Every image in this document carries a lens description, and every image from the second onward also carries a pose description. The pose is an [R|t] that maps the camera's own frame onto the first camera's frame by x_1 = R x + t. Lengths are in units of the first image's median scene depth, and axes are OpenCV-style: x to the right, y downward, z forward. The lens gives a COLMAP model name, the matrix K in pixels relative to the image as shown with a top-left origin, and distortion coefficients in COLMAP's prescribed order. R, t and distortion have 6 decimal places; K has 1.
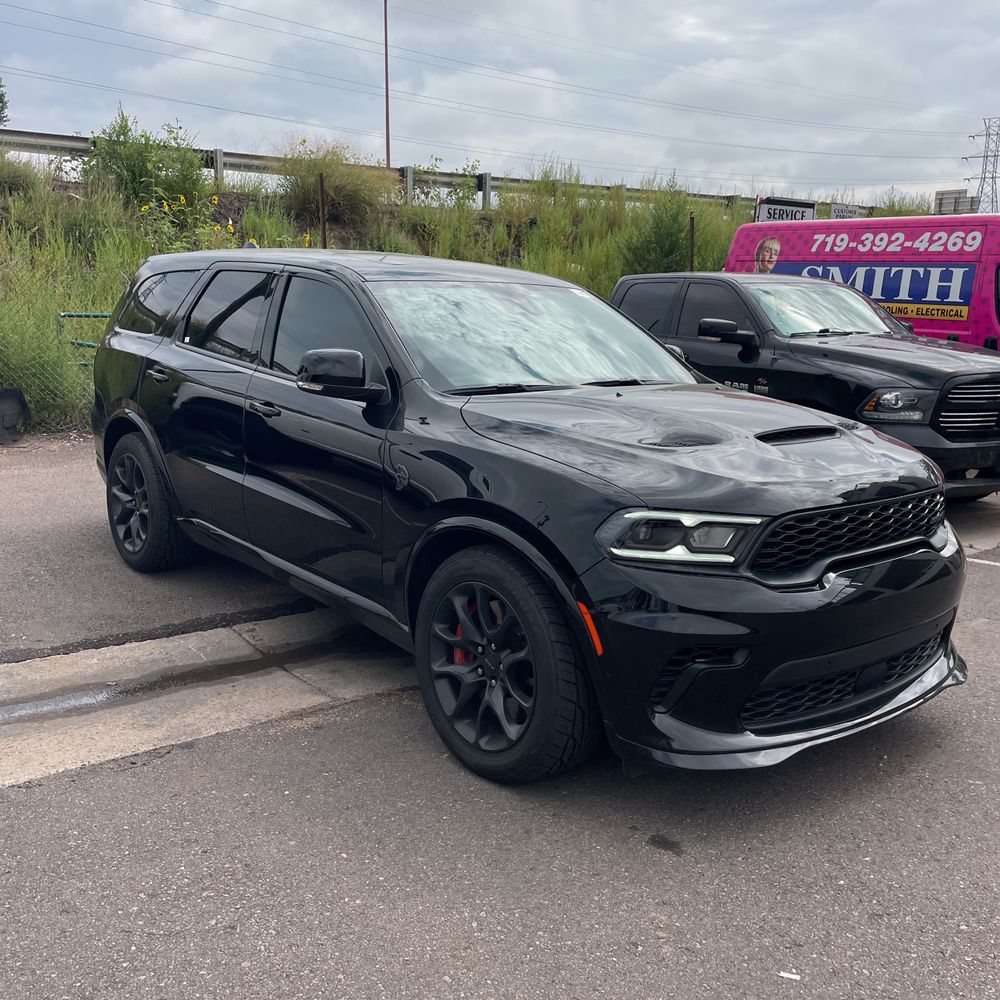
lens RADIAL K [[984.5, 0, 501.8], [0, 984.5, 535.8], [0, 0, 1]] dist [0.066913, -0.082798]
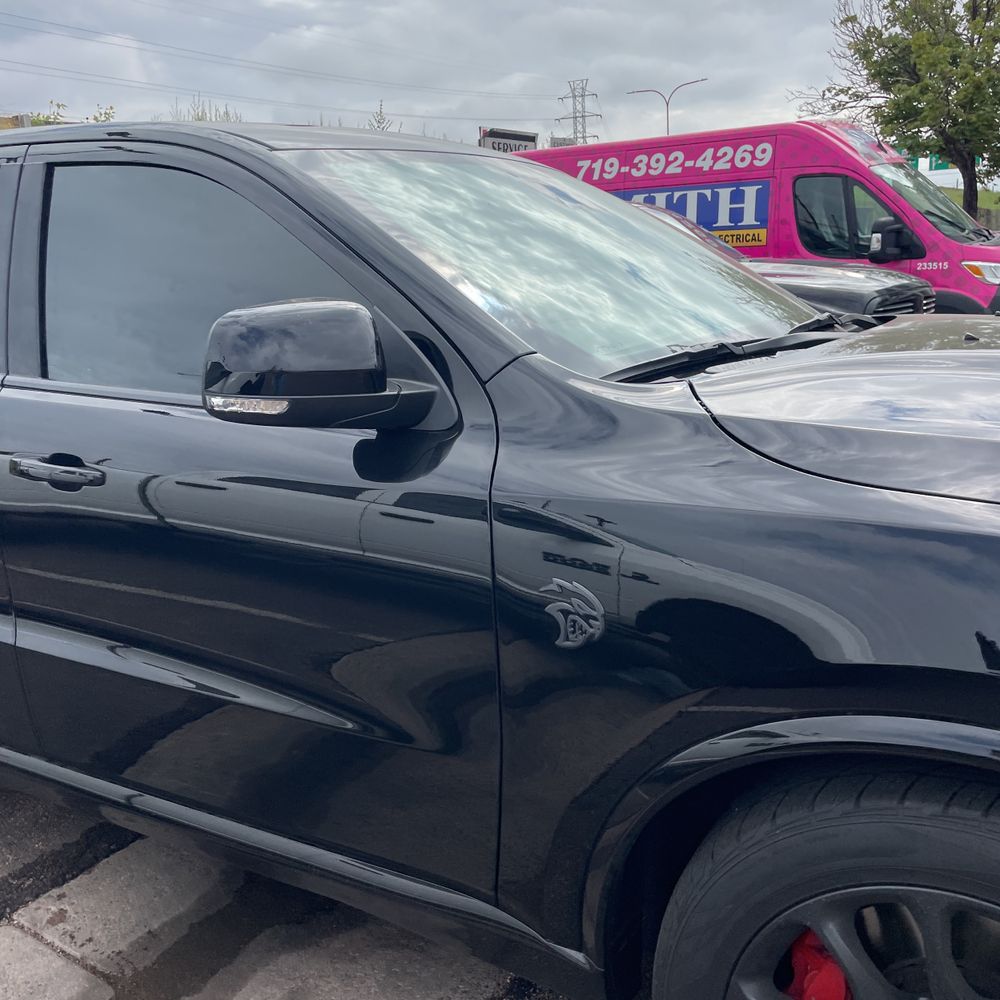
lens RADIAL K [[984.5, 0, 501.8], [0, 984.5, 535.8], [0, 0, 1]] dist [0.066913, -0.082798]
pose [[0.932720, -0.166322, 0.319953, -0.085258], [0.158447, 0.986066, 0.050685, -0.039182], [-0.323925, 0.003420, 0.946077, 0.225013]]
